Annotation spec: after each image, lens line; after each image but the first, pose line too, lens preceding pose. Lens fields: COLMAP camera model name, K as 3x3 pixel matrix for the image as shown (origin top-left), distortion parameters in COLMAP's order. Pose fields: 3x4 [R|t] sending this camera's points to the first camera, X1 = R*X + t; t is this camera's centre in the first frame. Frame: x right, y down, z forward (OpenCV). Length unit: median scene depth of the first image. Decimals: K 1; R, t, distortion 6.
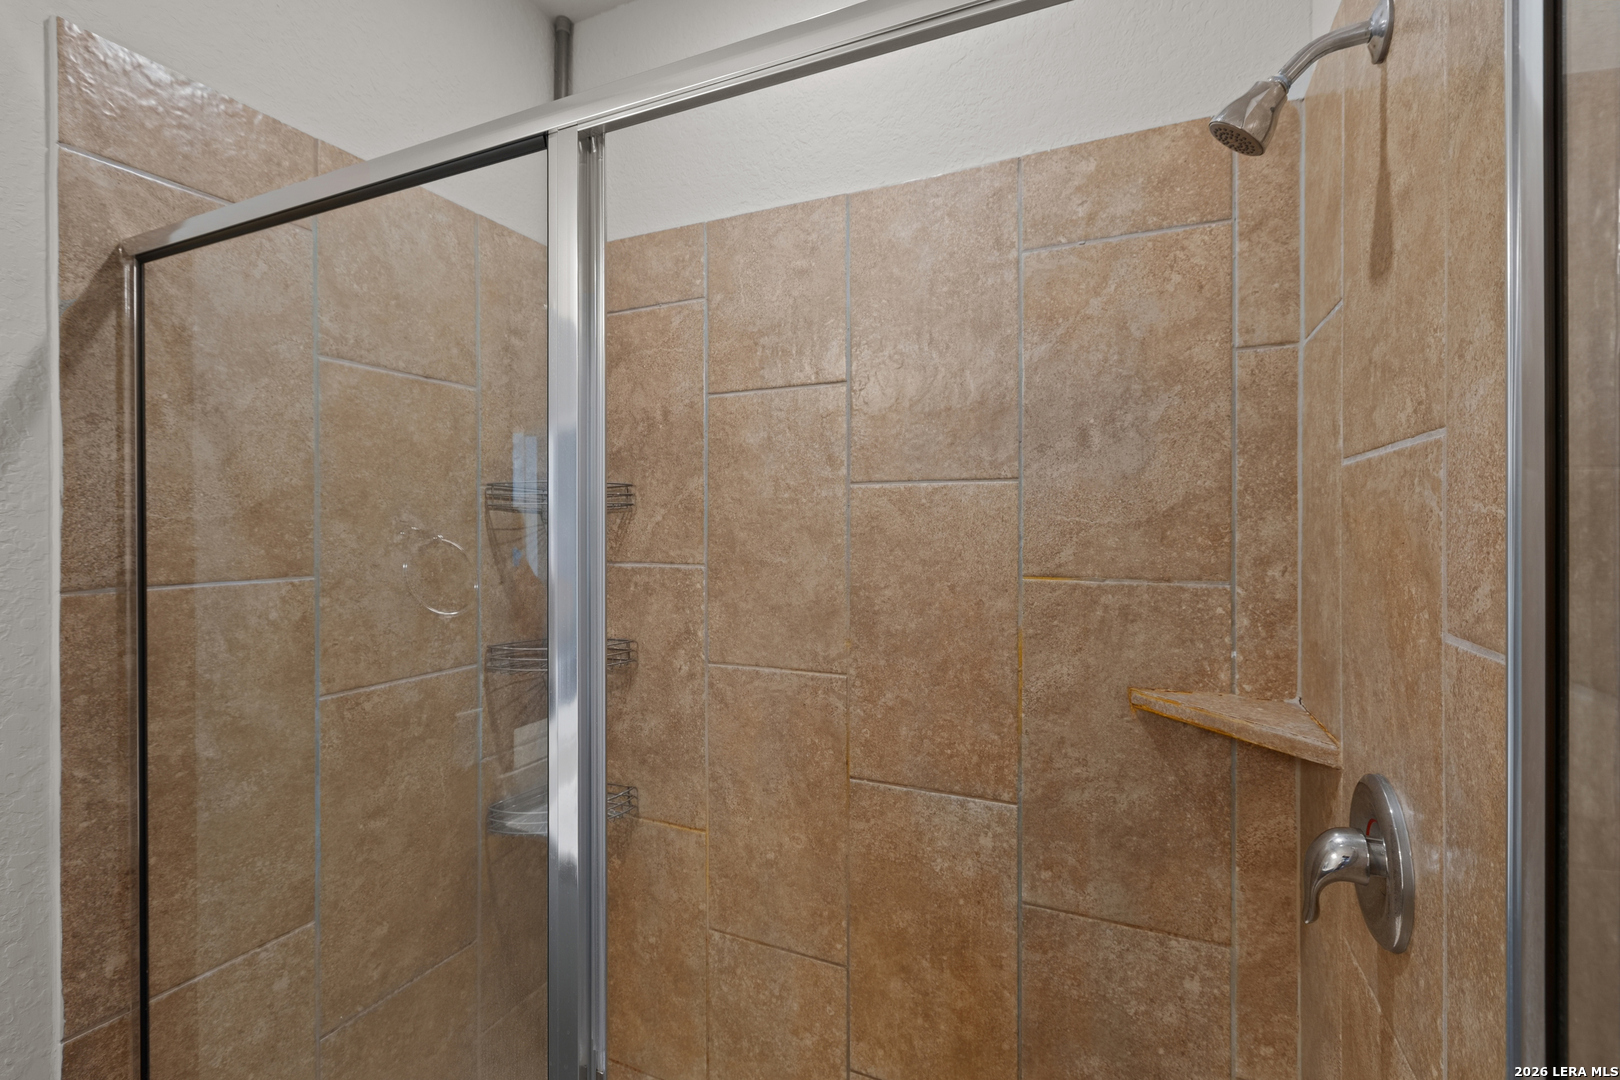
lens RADIAL K [[706.6, 0, 810.0], [0, 706.6, 540.0], [0, 0, 1]] dist [-0.002025, 0.000280]
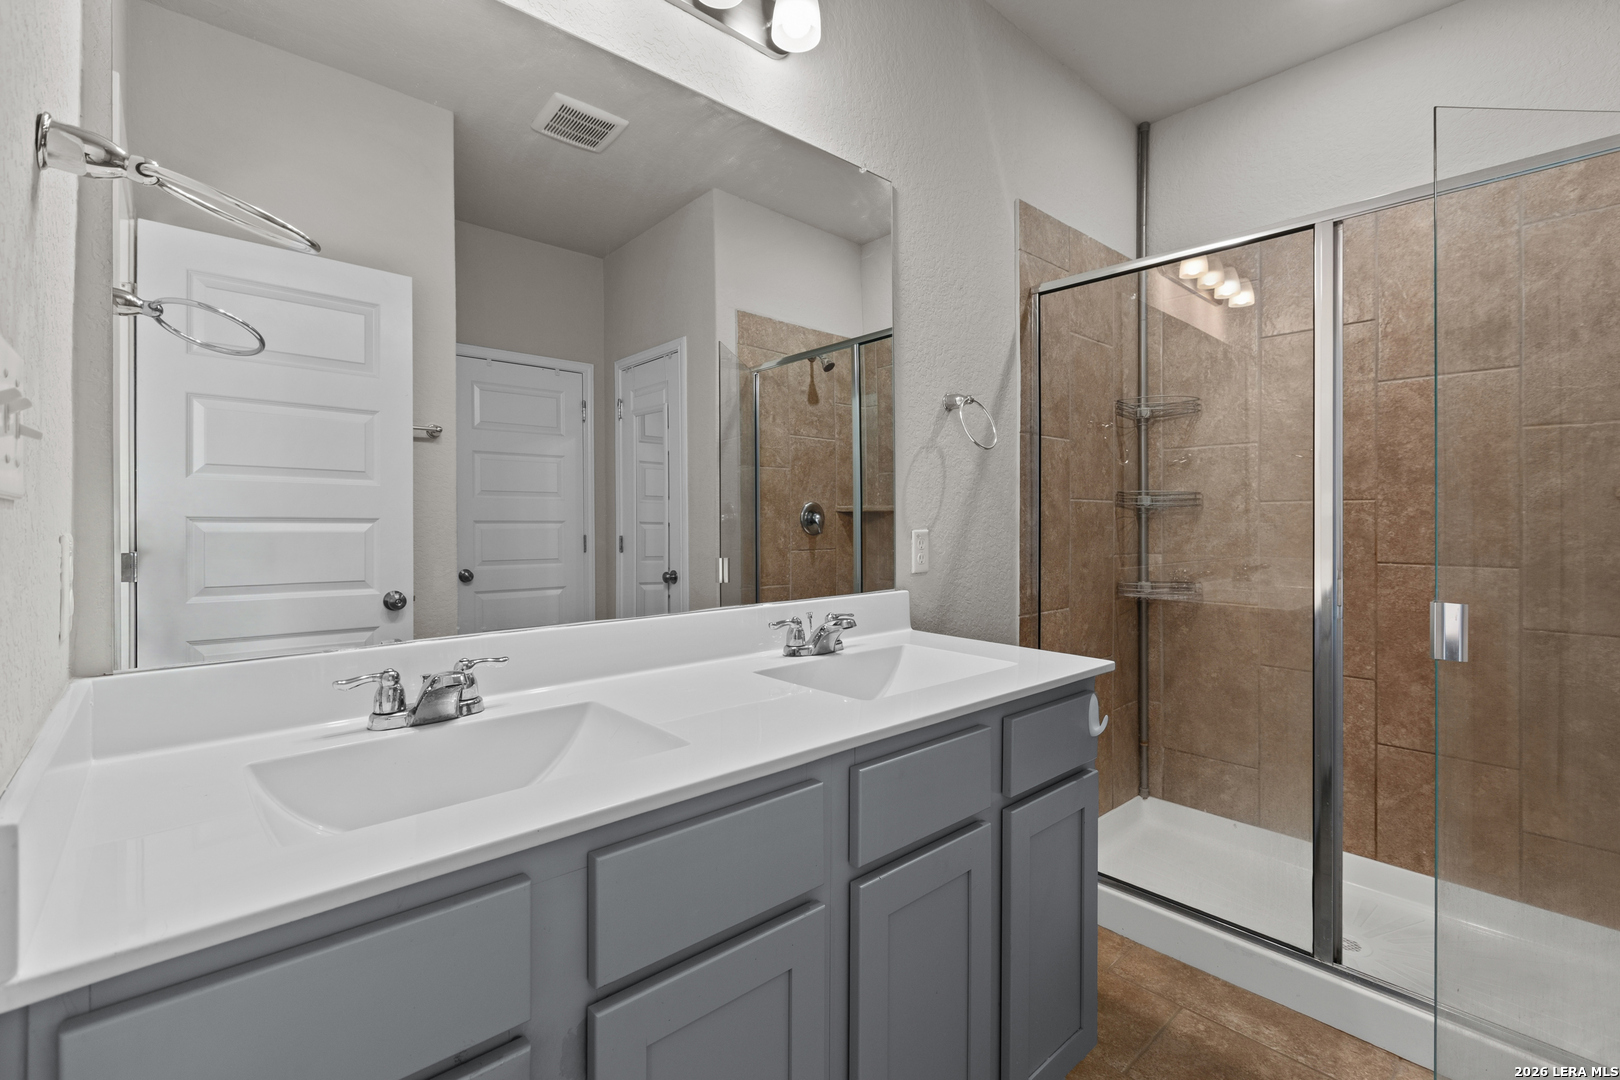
lens RADIAL K [[715.3, 0, 804.9], [0, 715.3, 523.5], [0, 0, 1]] dist [0.000144, -0.000898]
pose [[0.915741, 0.005868, -0.401726, -0.530253], [-0.010902, 0.999888, -0.010245, 0.300928], [0.401621, 0.013761, 0.915703, -1.119541]]
